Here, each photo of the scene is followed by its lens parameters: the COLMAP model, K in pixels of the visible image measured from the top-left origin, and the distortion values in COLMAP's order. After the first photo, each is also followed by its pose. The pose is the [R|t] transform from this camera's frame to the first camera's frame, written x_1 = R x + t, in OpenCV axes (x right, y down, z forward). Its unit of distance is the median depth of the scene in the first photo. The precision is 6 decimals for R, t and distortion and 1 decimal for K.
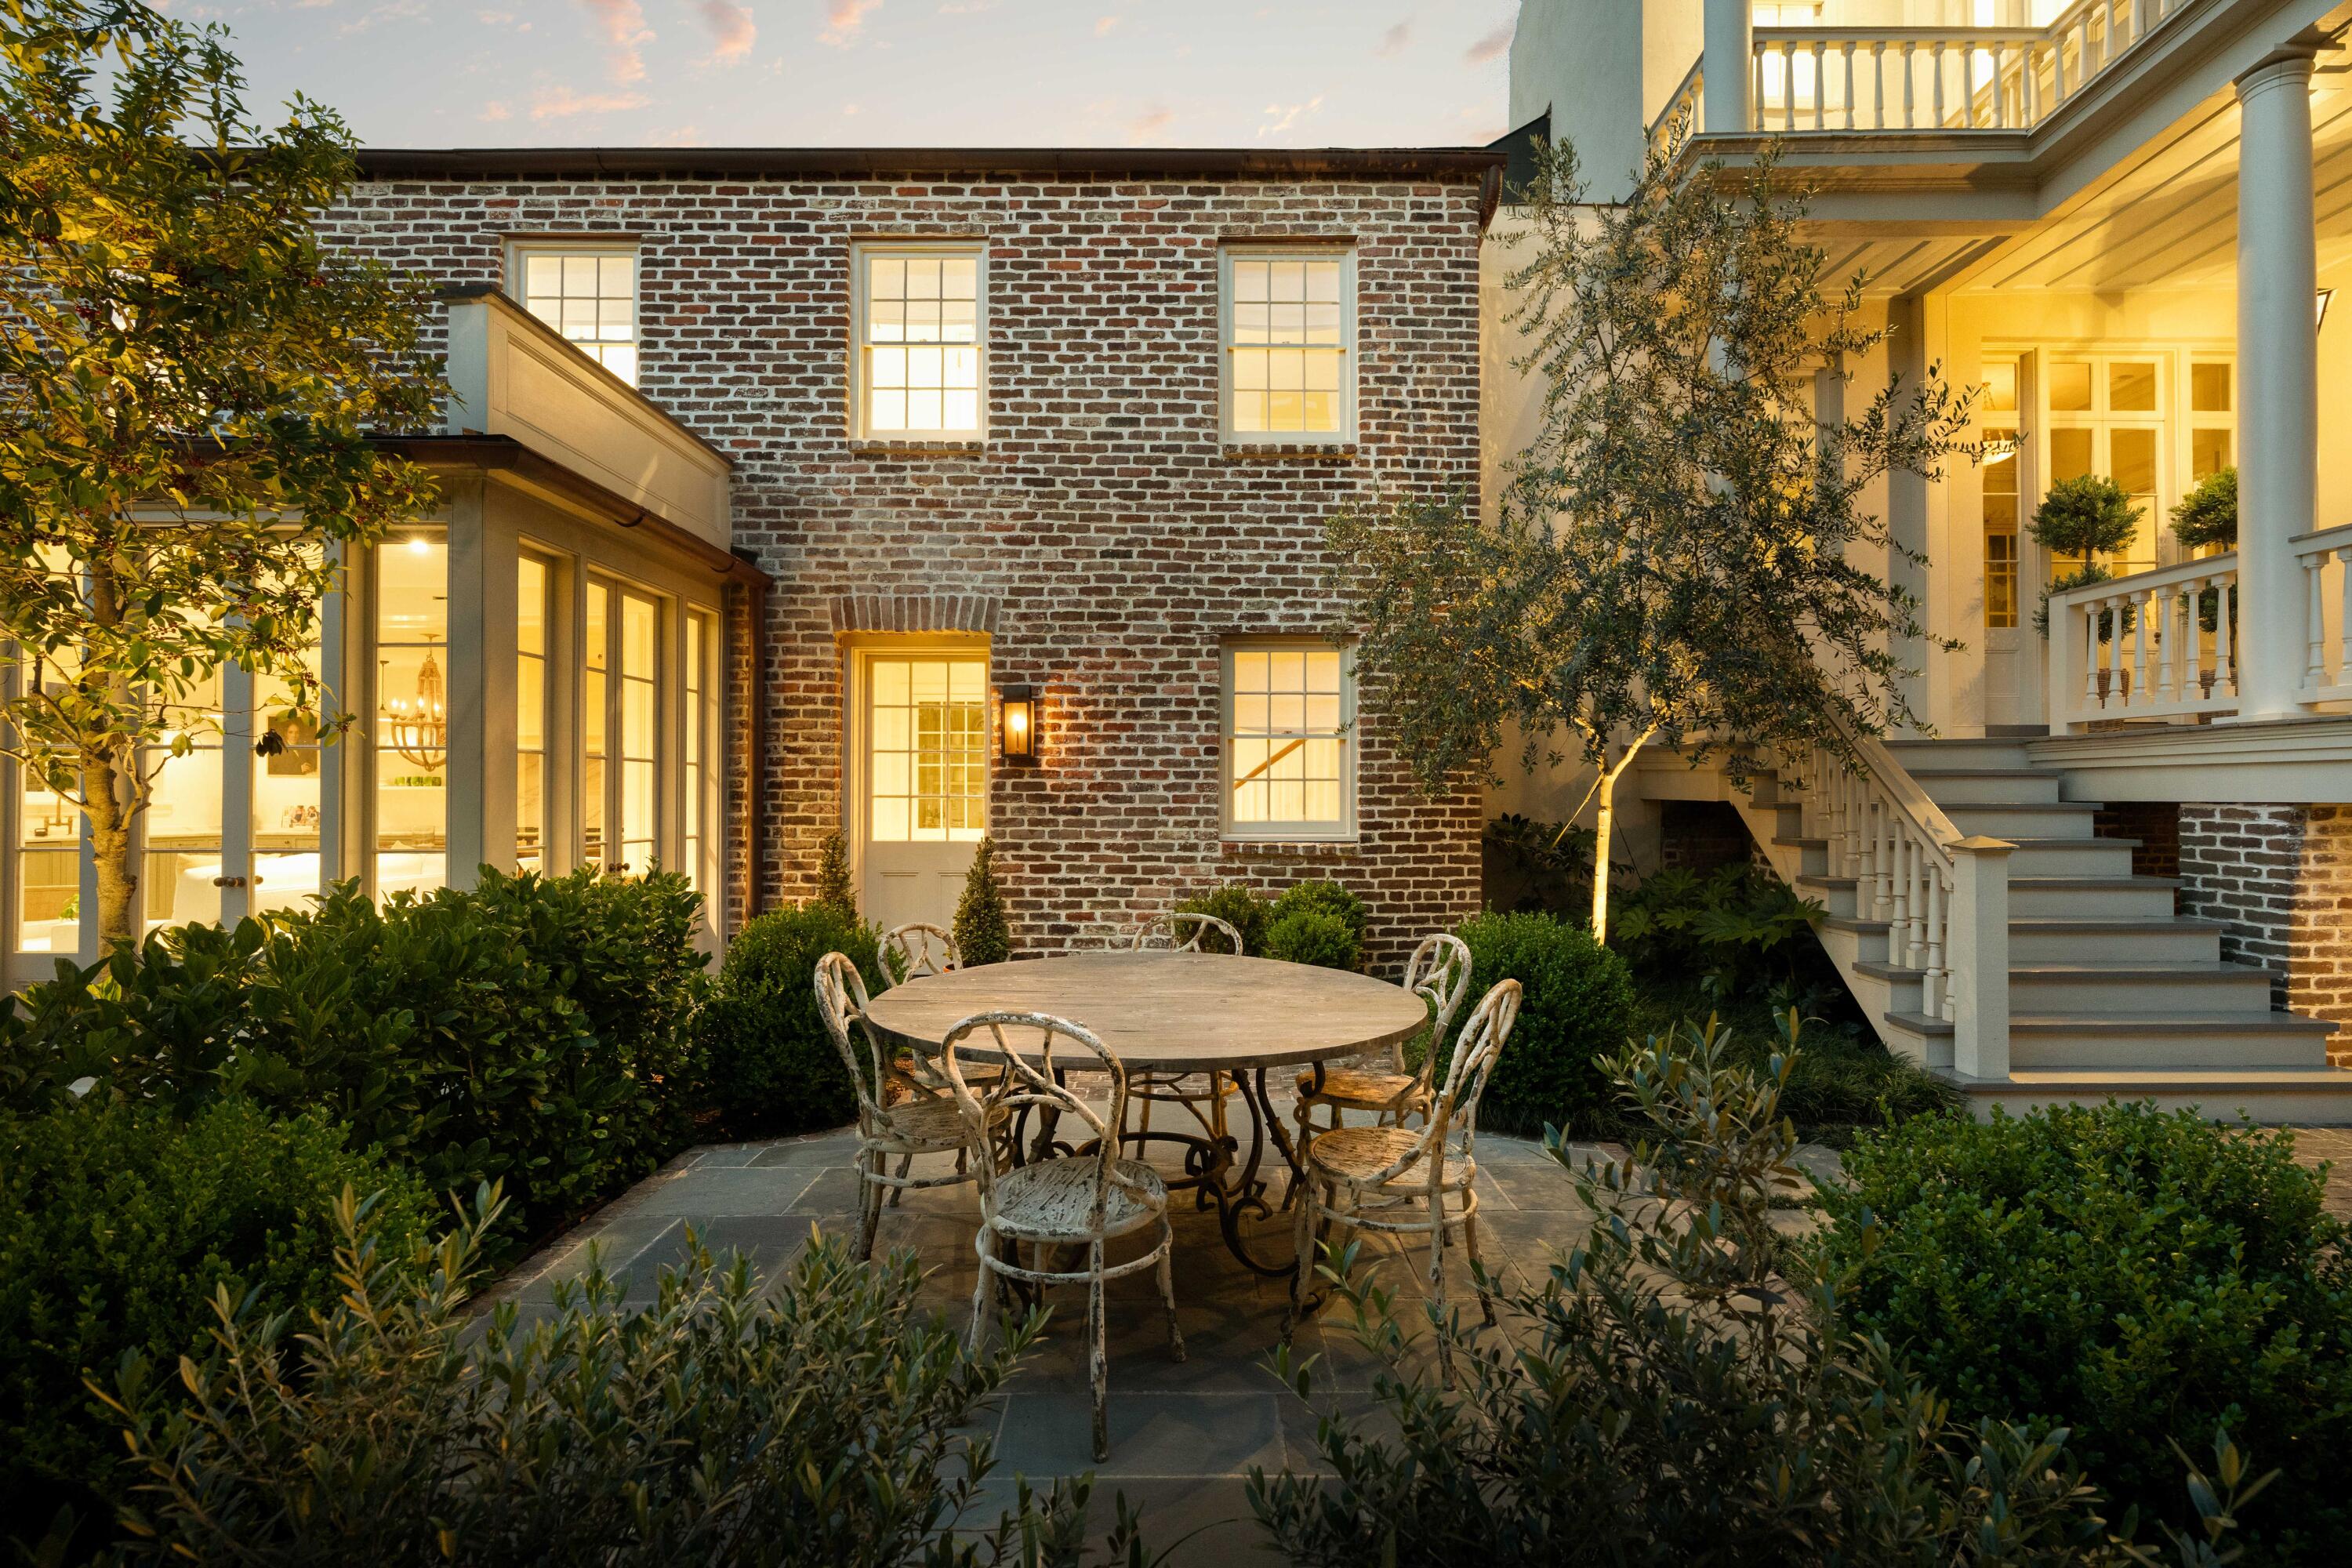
lens RADIAL K [[1134.6, 0, 1179.4], [0, 1134.6, 795.6], [0, 0, 1]] dist [0.001350, -0.000159]
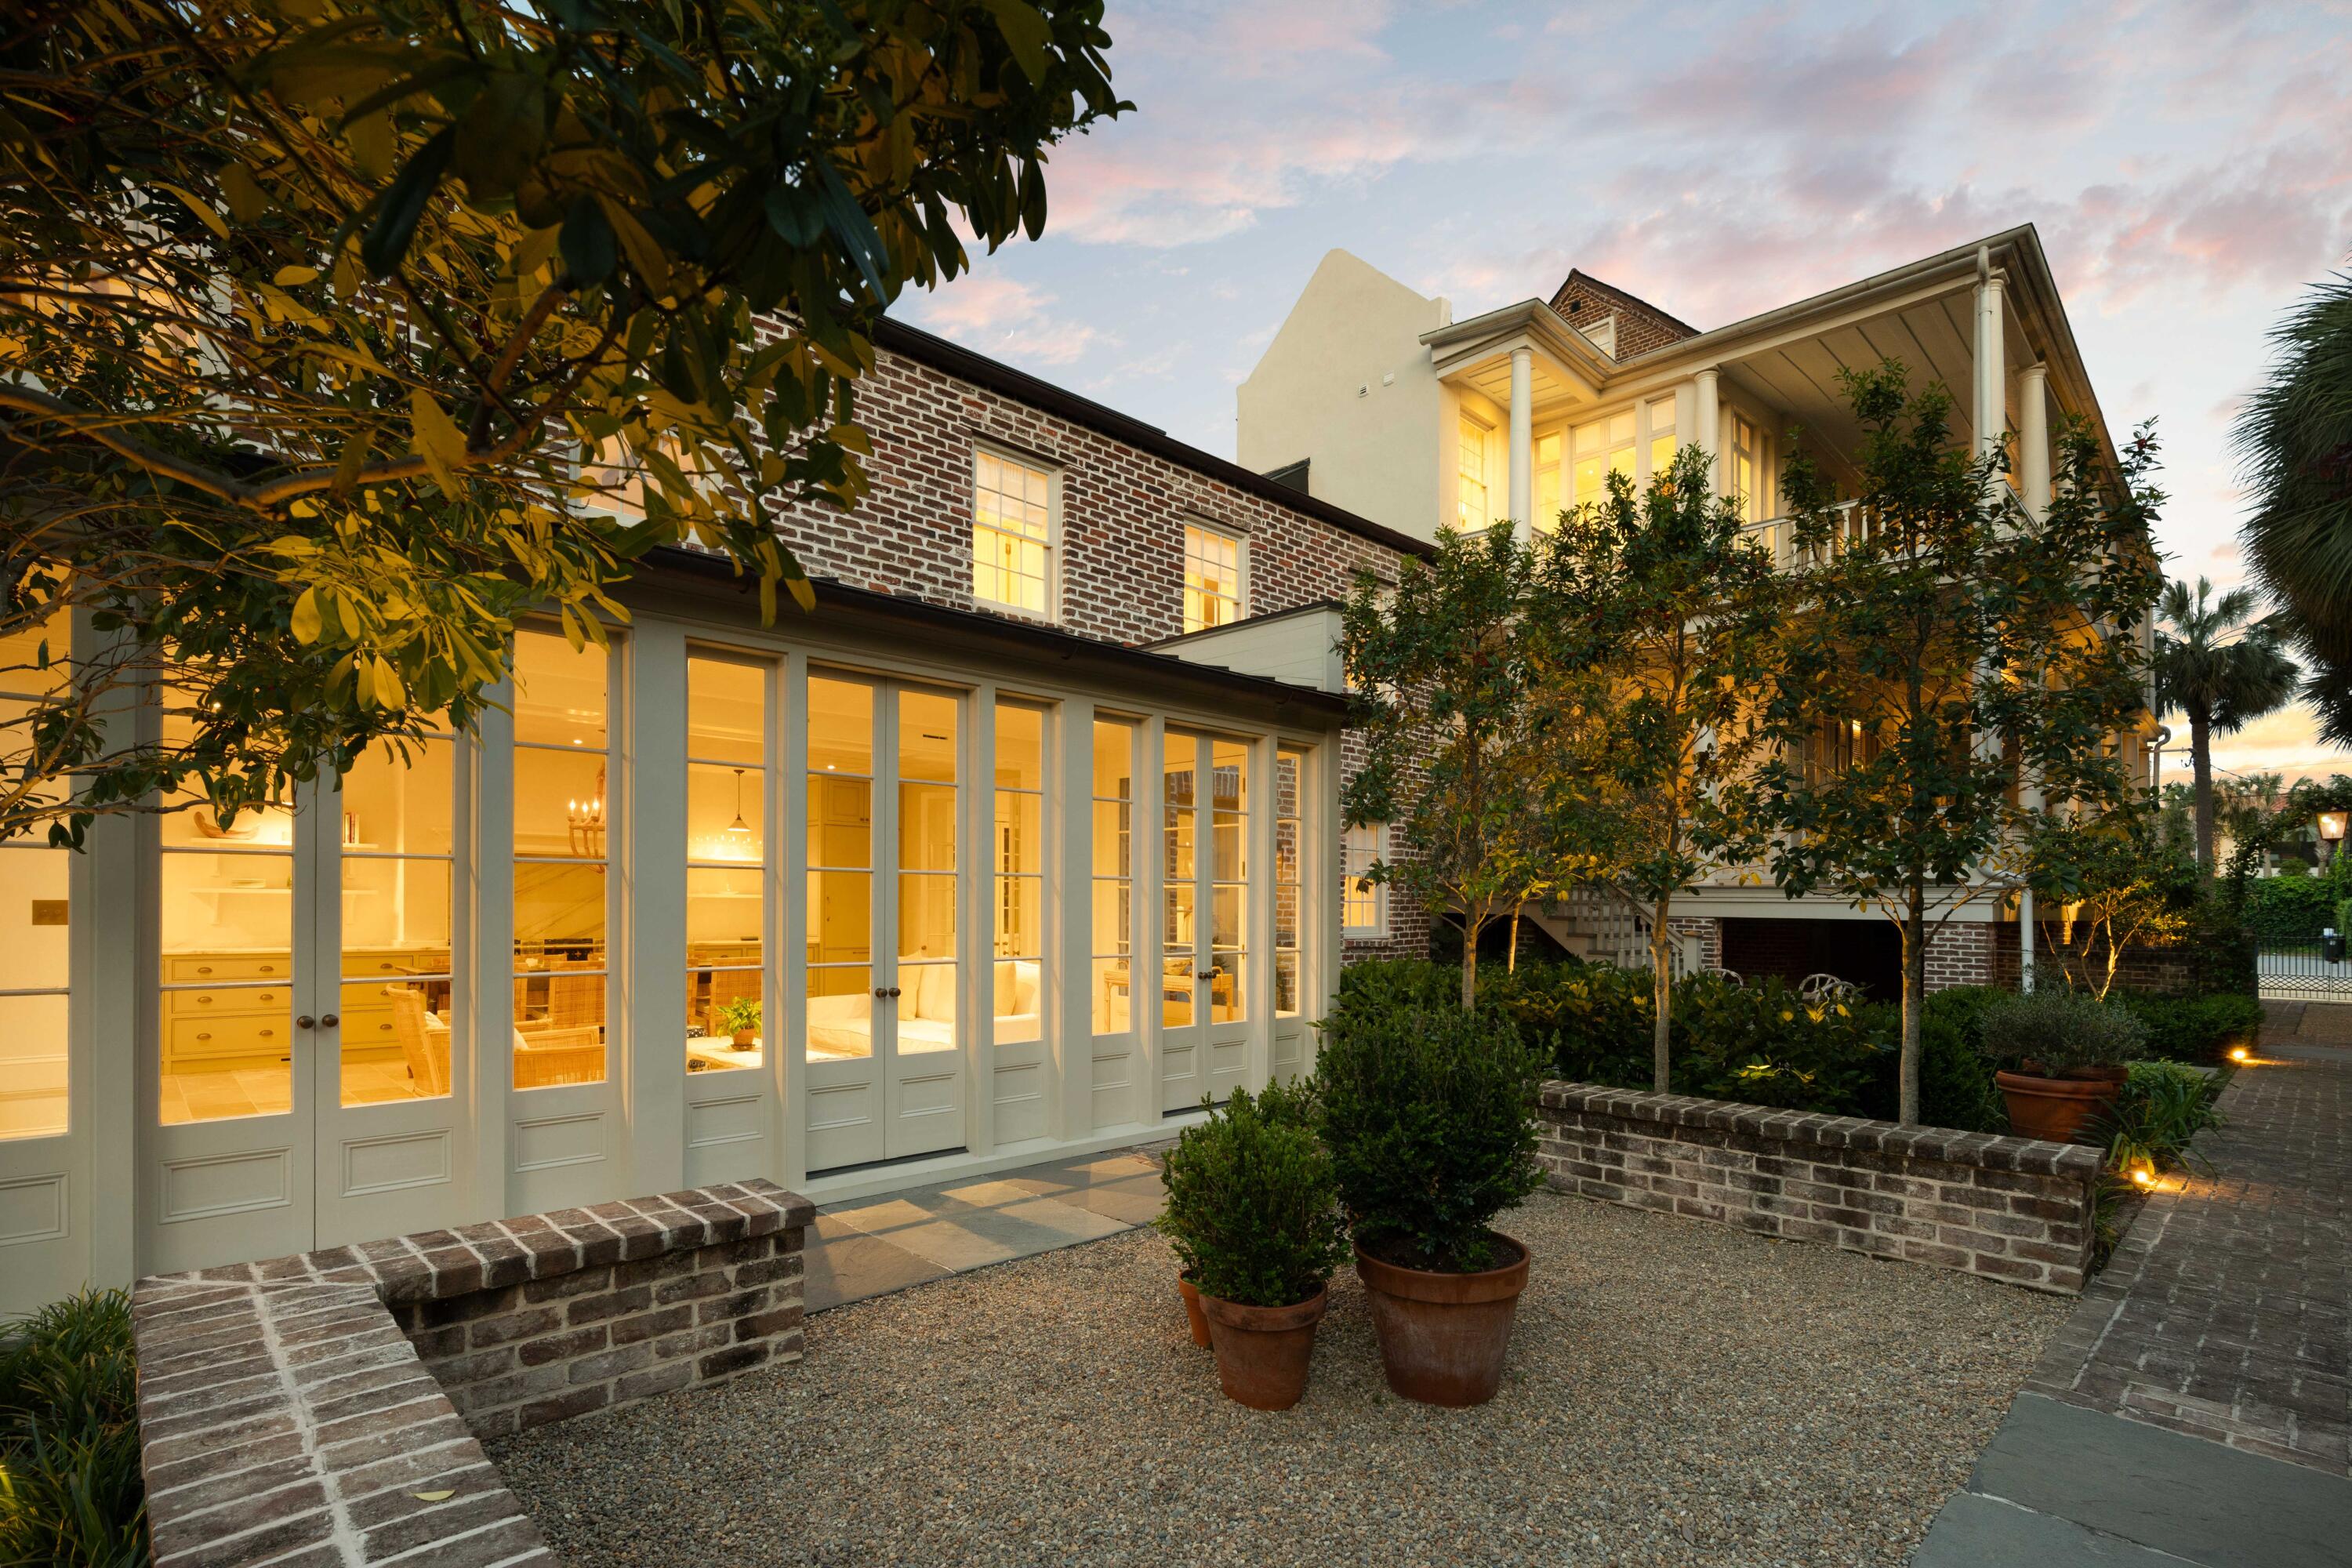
lens RADIAL K [[1095.8, 0, 1189.8], [0, 1095.8, 892.1], [0, 0, 1]] dist [-0.003312, -0.000149]
pose [[0.712886, 0.010981, 0.701194, -1.221182], [-0.014274, 0.999897, -0.001147, -0.022485], [-0.701134, -0.009191, 0.712970, 0.038729]]
